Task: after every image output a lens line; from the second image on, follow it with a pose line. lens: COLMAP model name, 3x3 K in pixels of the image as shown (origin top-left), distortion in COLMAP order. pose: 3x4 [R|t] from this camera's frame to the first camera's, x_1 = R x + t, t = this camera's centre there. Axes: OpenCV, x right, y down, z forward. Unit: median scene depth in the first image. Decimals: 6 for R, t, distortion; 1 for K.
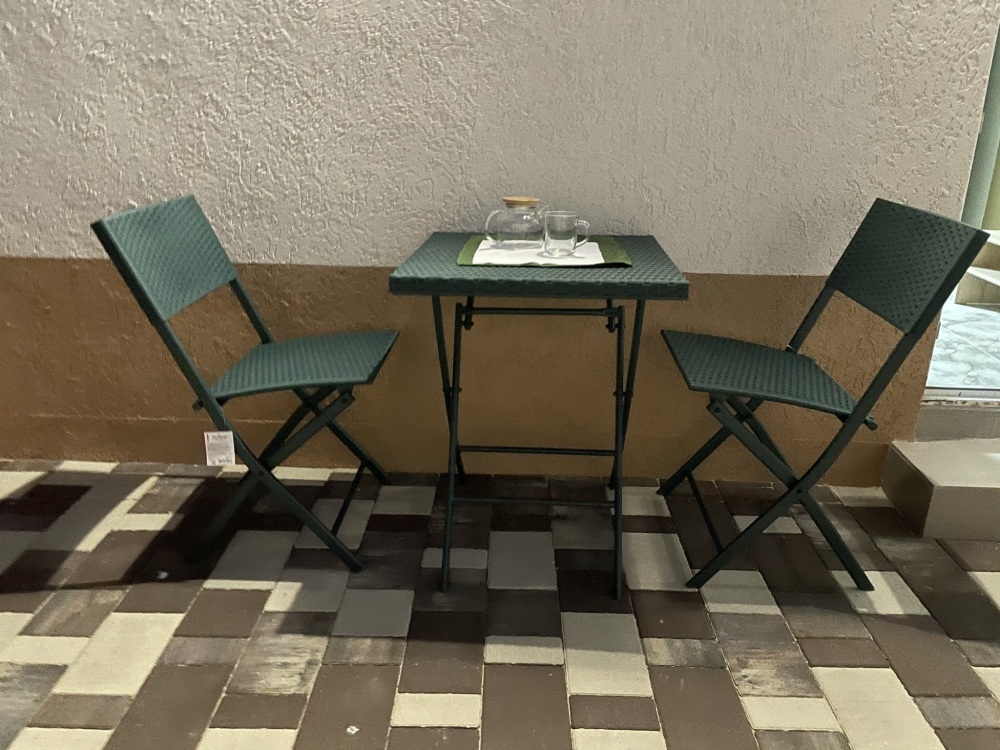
lens RADIAL K [[764.0, 0, 495.2], [0, 764.0, 384.2], [0, 0, 1]] dist [0.054478, -0.061694]
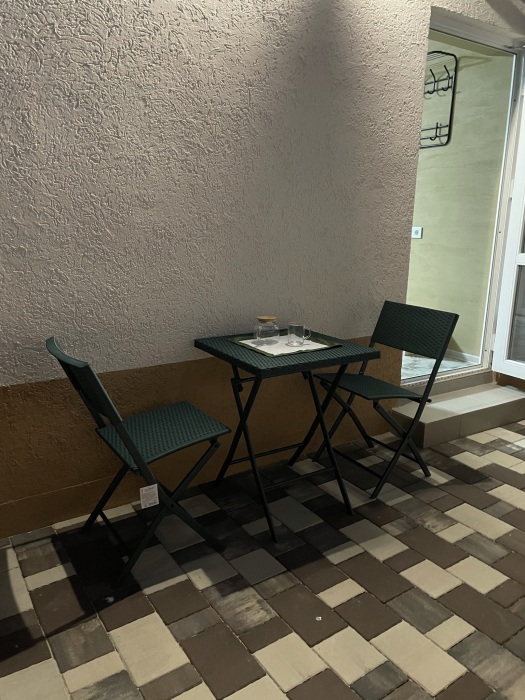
lens RADIAL K [[534.8, 0, 264.2], [0, 534.8, 345.7], [0, 0, 1]] dist [0.054478, -0.061694]
pose [[0.814148, -0.132867, 0.565251, -0.680694], [0.194739, 0.979568, -0.050232, -0.105808], [-0.547028, 0.150972, 0.823388, -0.056698]]
